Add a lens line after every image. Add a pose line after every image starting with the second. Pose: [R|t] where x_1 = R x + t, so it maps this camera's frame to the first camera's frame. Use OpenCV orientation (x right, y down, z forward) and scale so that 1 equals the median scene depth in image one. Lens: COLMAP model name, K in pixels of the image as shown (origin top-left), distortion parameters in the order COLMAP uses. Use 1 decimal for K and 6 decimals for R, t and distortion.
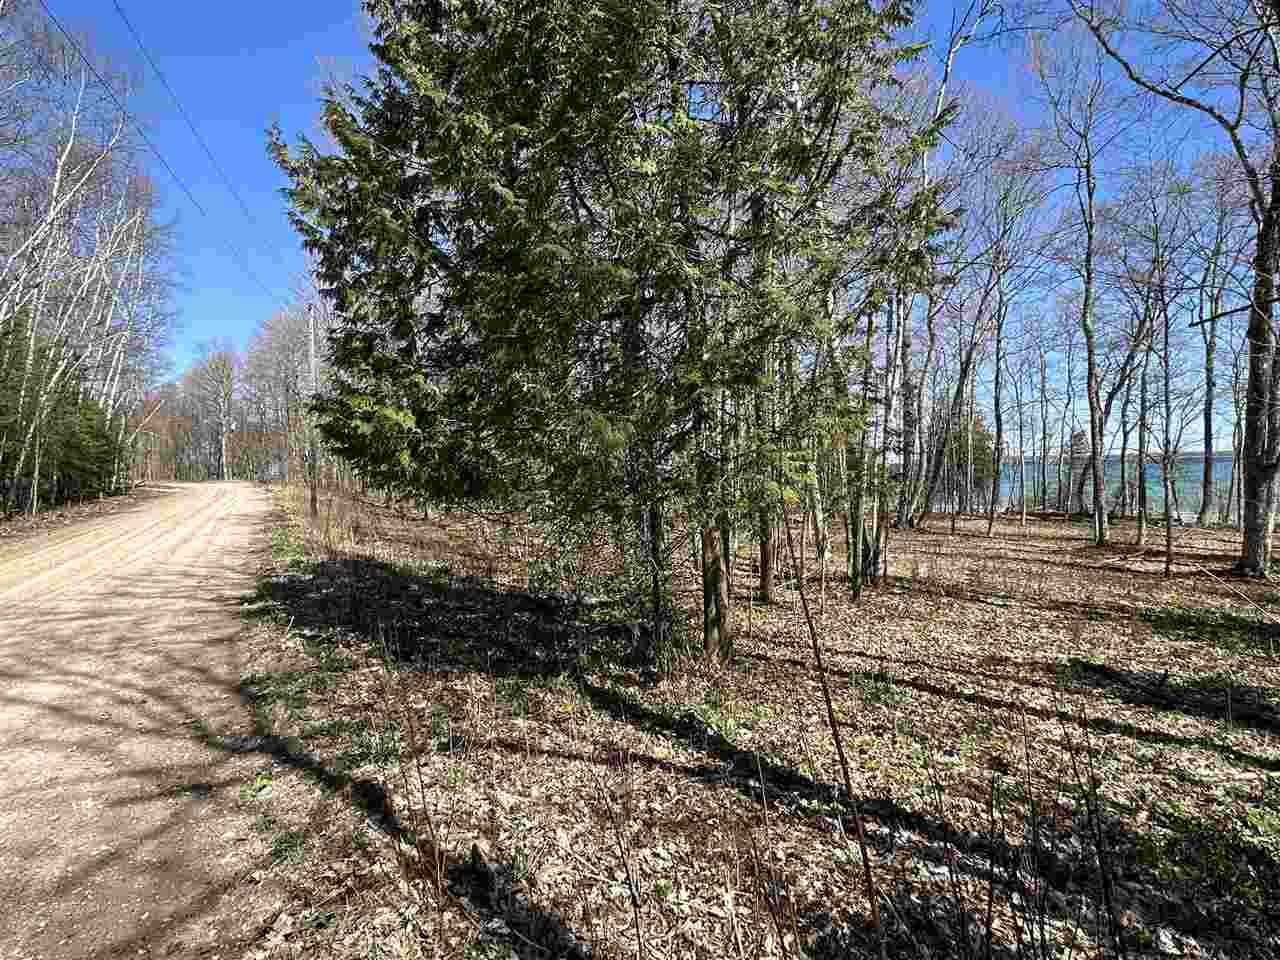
lens RADIAL K [[711.0, 0, 638.6], [0, 711.0, 485.3], [0, 0, 1]] dist [0.003035, 0.000962]
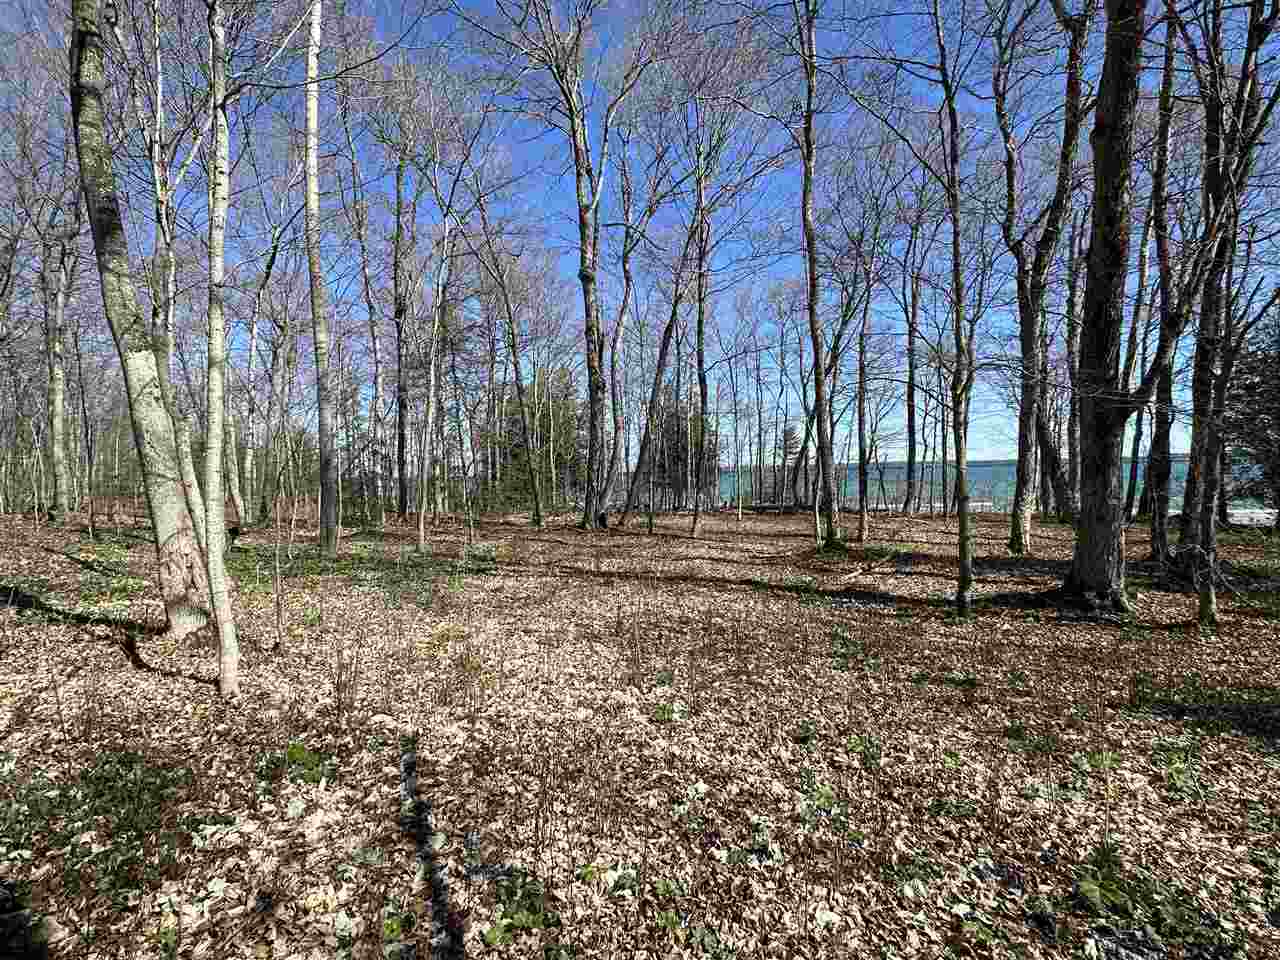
lens RADIAL K [[626.6, 0, 630.4], [0, 626.6, 486.7], [0, 0, 1]] dist [0.002935, 0.000098]
pose [[0.952754, -0.010538, 0.303561, 0.290334], [0.013079, 0.999894, -0.006337, 0.028775], [-0.303462, 0.010008, 0.952791, 0.493455]]
